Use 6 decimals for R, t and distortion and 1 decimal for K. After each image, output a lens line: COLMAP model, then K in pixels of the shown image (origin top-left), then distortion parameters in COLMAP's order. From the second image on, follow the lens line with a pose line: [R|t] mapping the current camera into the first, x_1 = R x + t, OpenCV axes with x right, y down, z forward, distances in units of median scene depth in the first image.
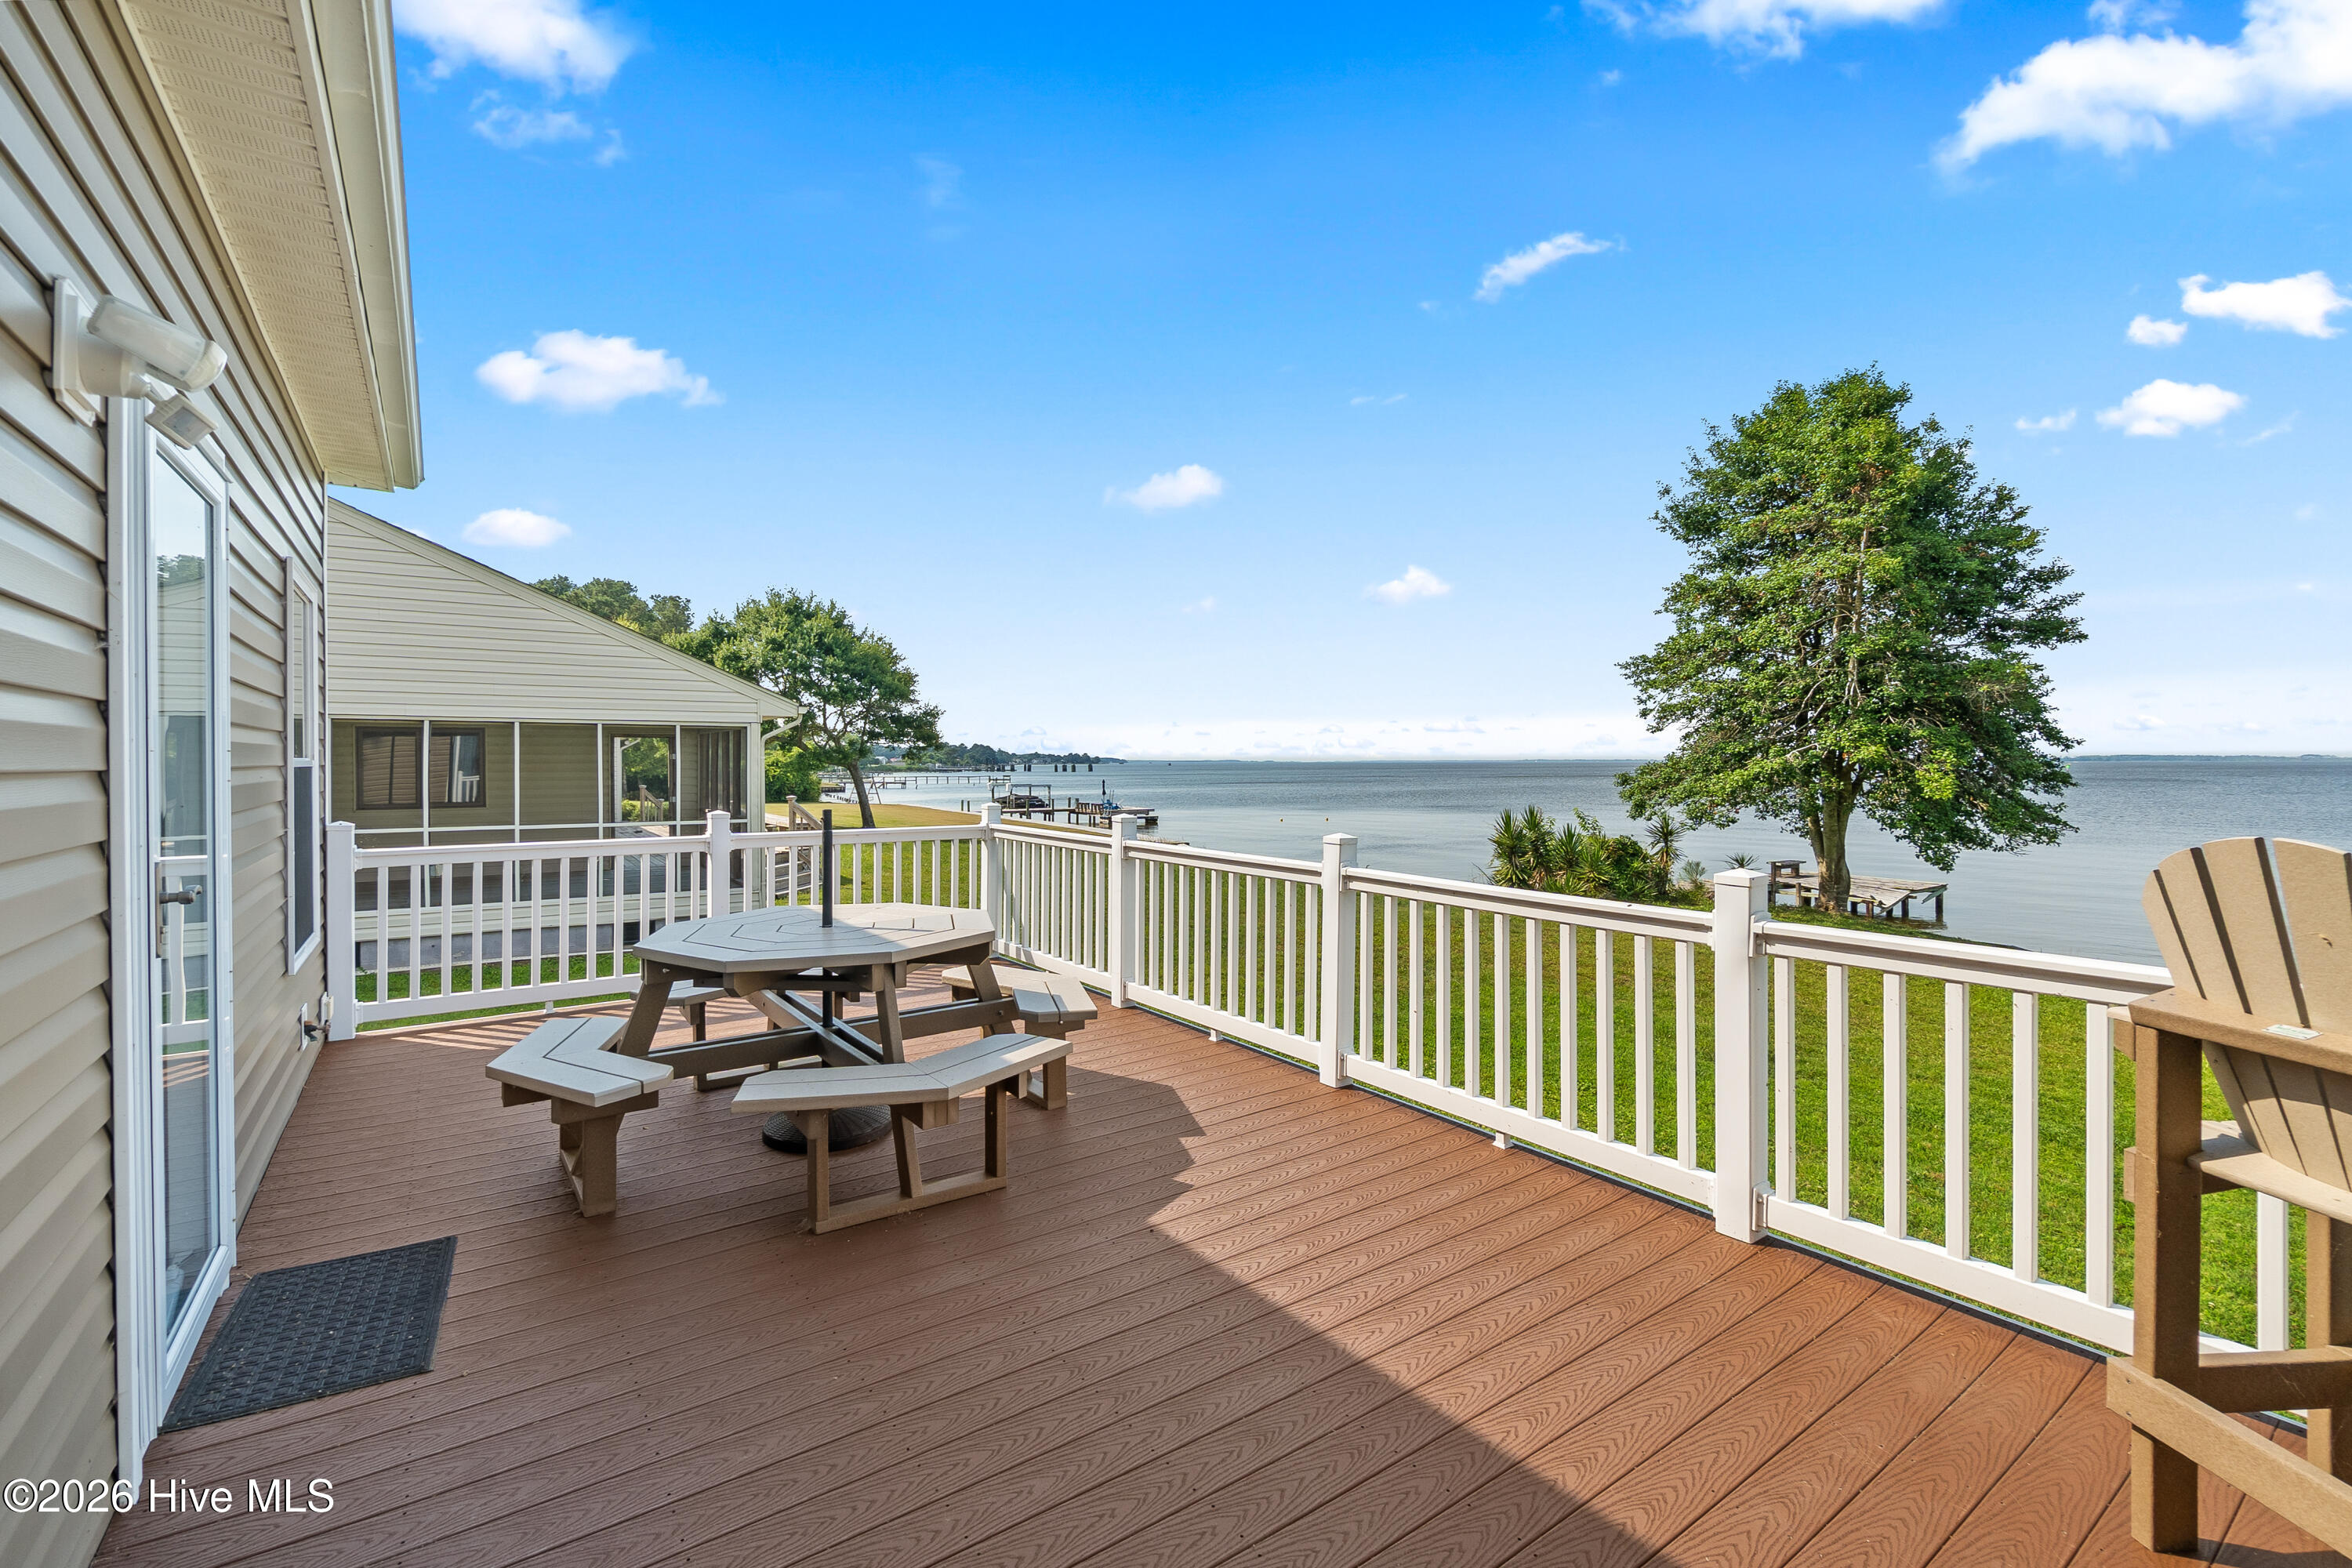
lens RADIAL K [[1028.6, 0, 1167.7], [0, 1028.6, 767.4], [0, 0, 1]] dist [-0.001394, -0.000171]
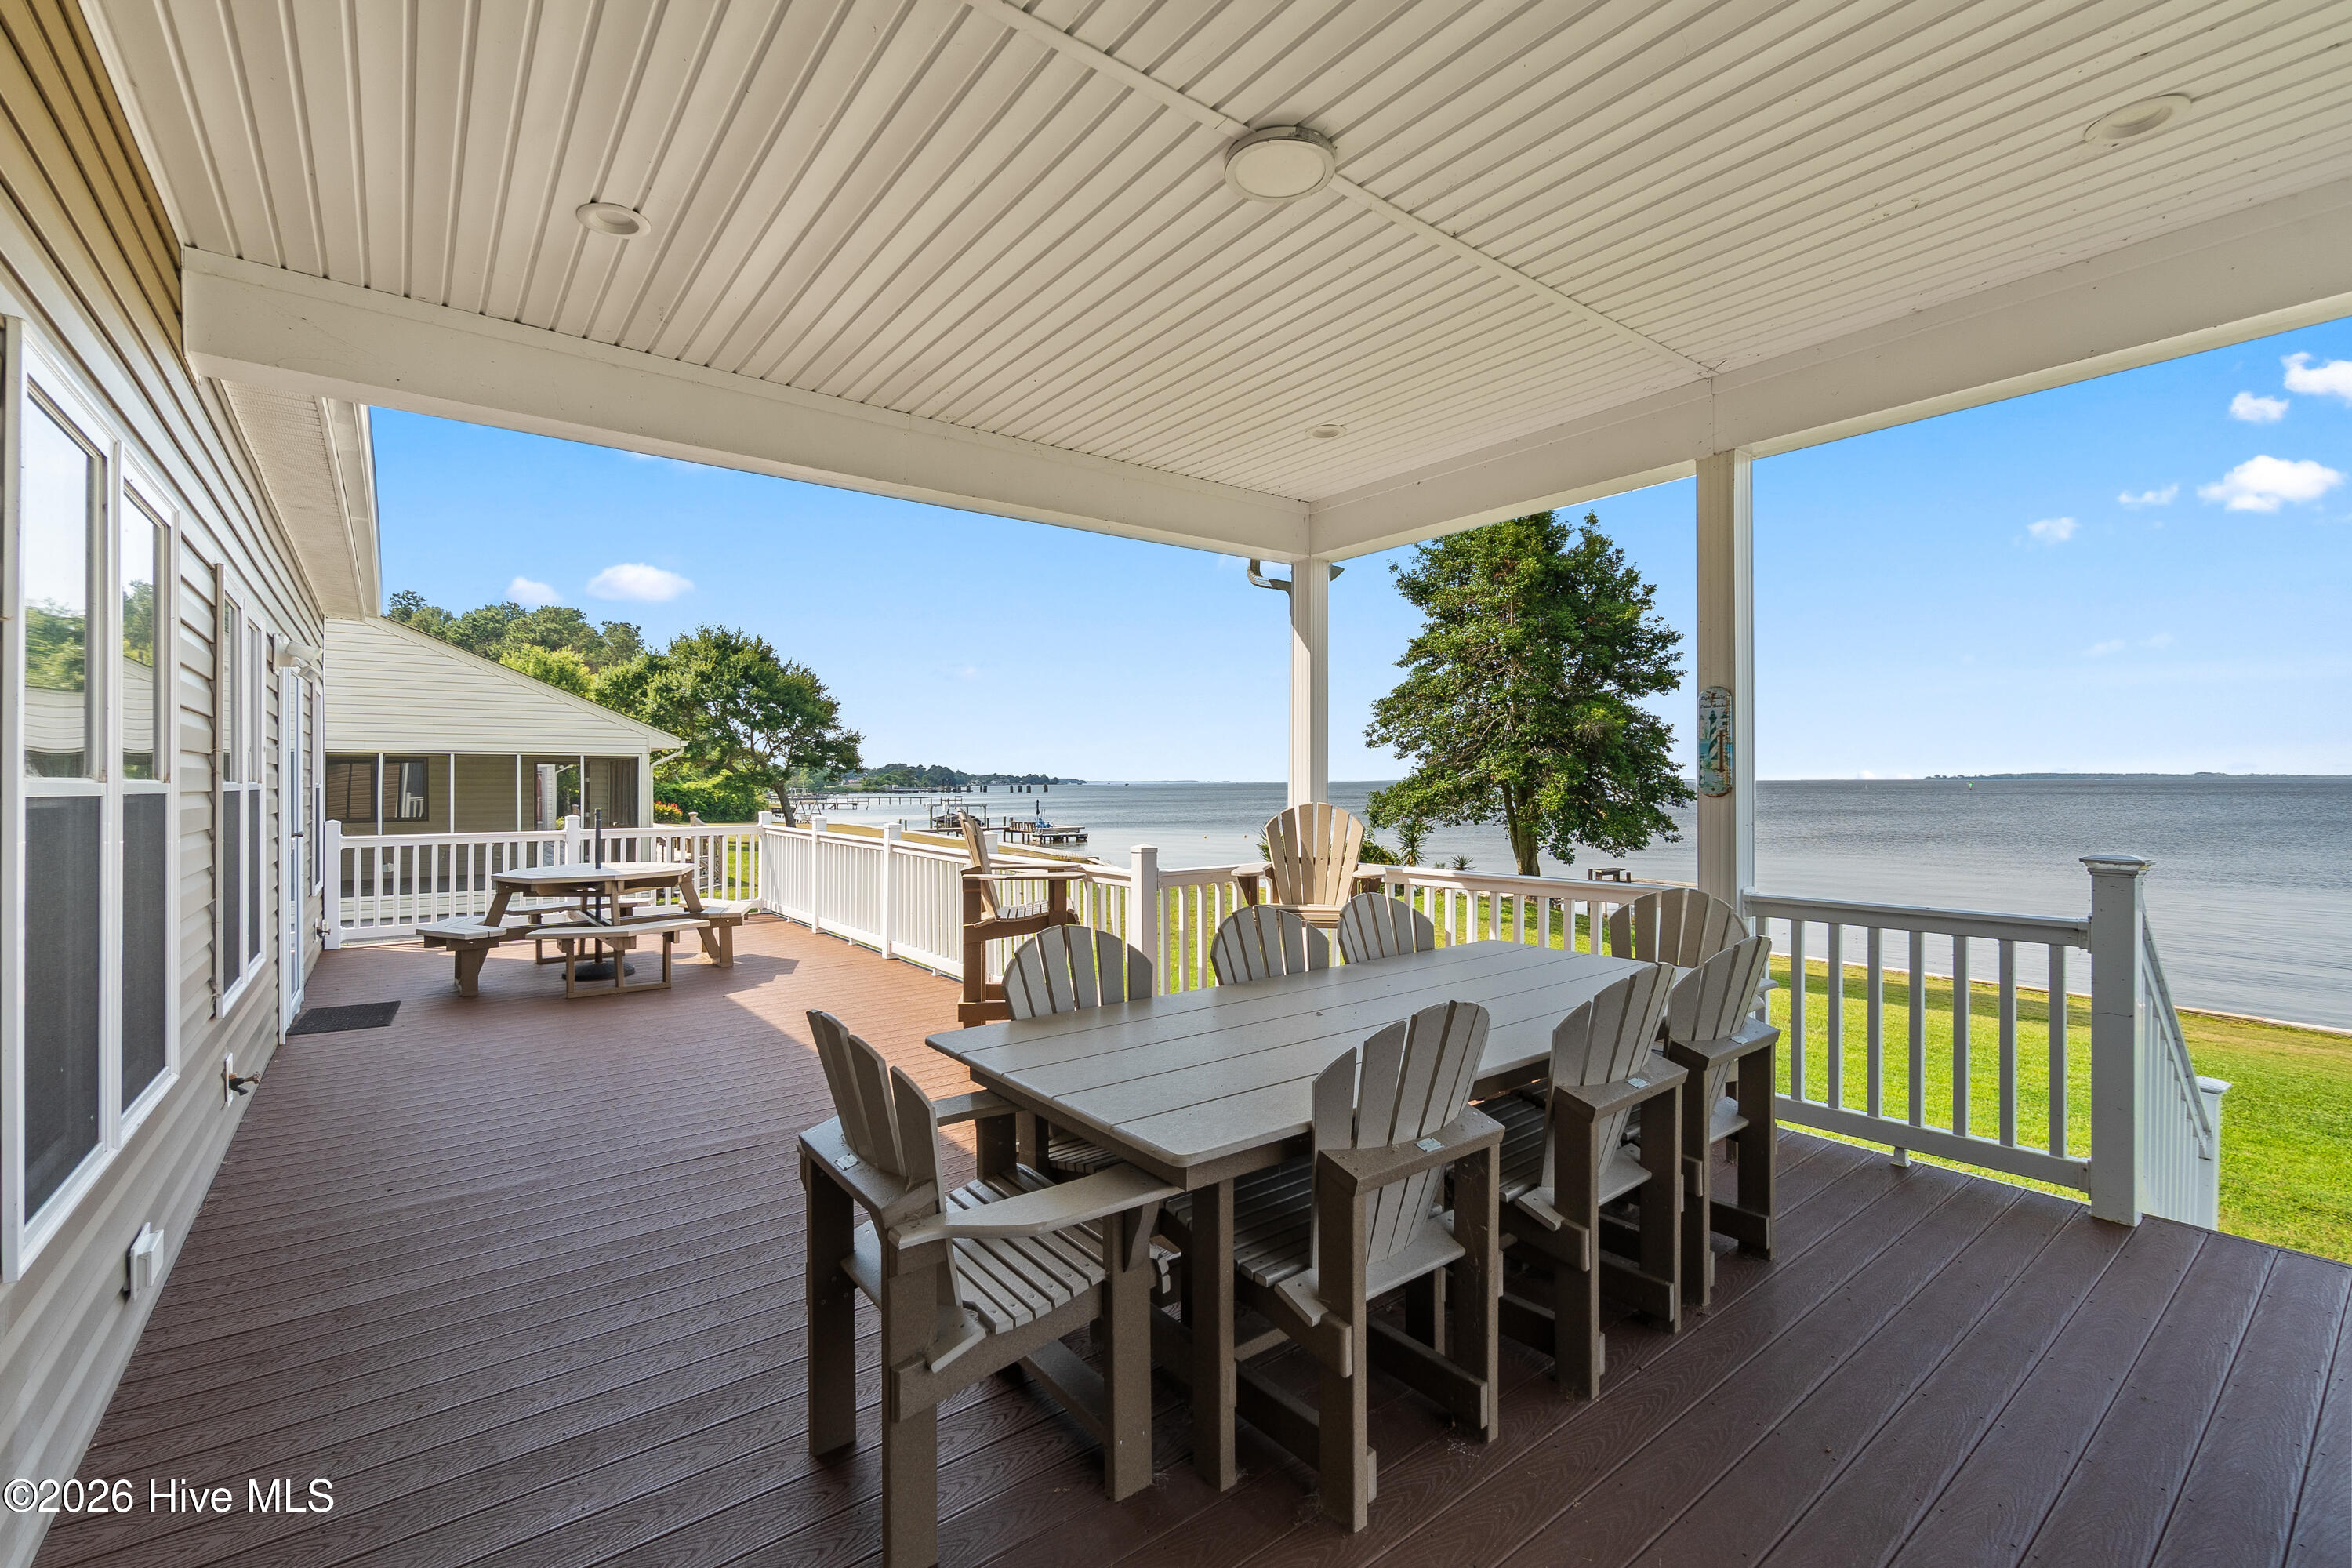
lens RADIAL K [[1006.6, 0, 1162.3], [0, 1006.6, 775.3], [0, 0, 1]] dist [-0.010775, 0.003876]
pose [[0.999153, -0.002034, 0.041107, 0.062146], [0.002550, 0.999919, -0.012493, 0.000454], [-0.041078, 0.012587, 0.999077, -0.088811]]
